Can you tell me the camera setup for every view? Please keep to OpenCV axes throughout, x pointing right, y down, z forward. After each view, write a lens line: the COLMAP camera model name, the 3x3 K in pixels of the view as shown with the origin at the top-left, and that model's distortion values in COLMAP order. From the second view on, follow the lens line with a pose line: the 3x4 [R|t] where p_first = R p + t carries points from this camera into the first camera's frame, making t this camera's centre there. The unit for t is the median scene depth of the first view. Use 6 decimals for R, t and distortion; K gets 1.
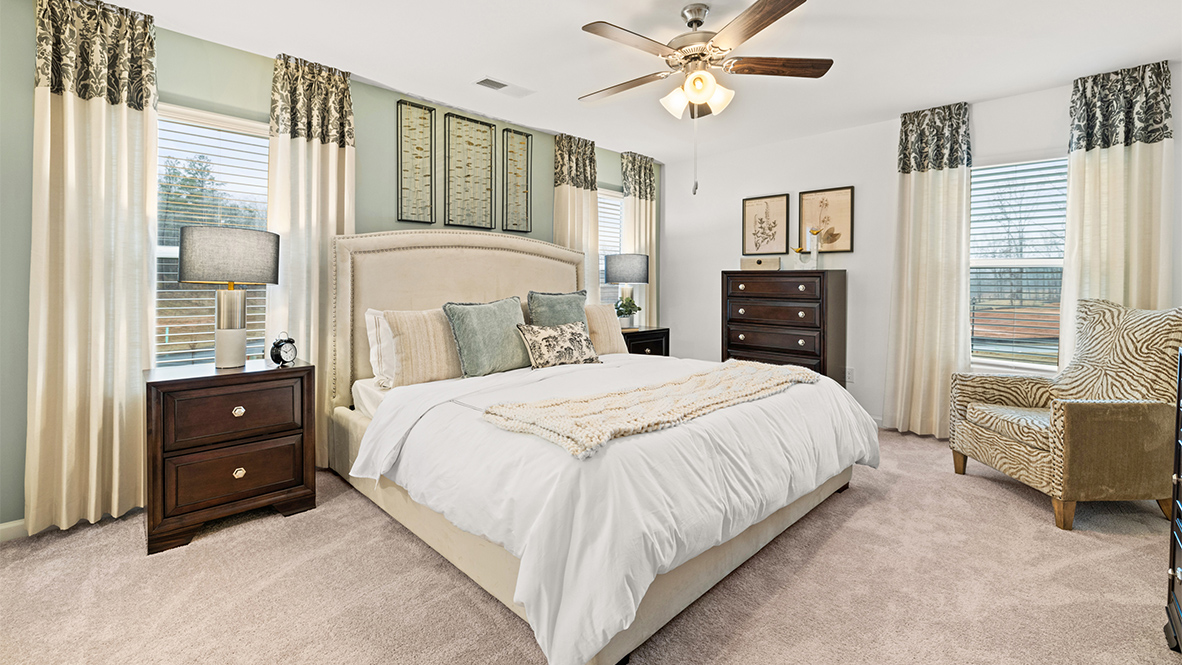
lens RADIAL K [[489.1, 0, 591.0], [0, 489.1, 332.5], [0, 0, 1]] dist [0.000871, 0.000119]
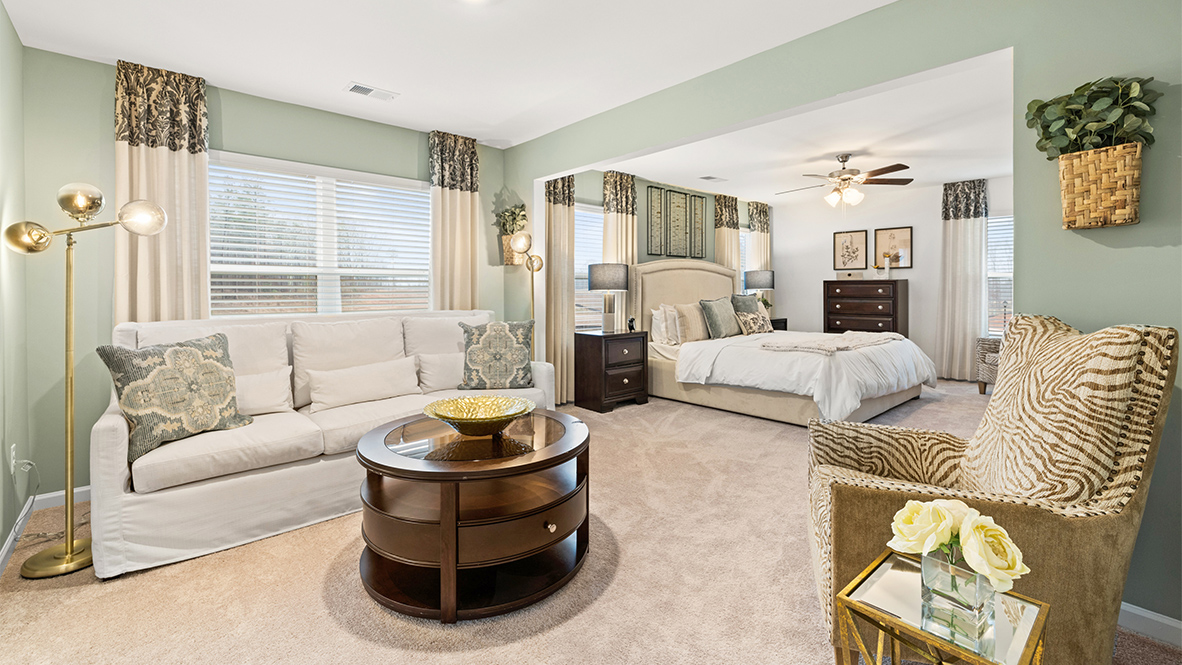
lens RADIAL K [[489.1, 0, 591.0], [0, 489.1, 332.5], [0, 0, 1]] dist [0.000871, 0.000119]
pose [[0.999095, -0.004919, -0.042251, -0.473058], [0.004334, 0.999893, -0.013940, 0.066287], [0.042315, 0.013744, 0.999010, -0.672564]]
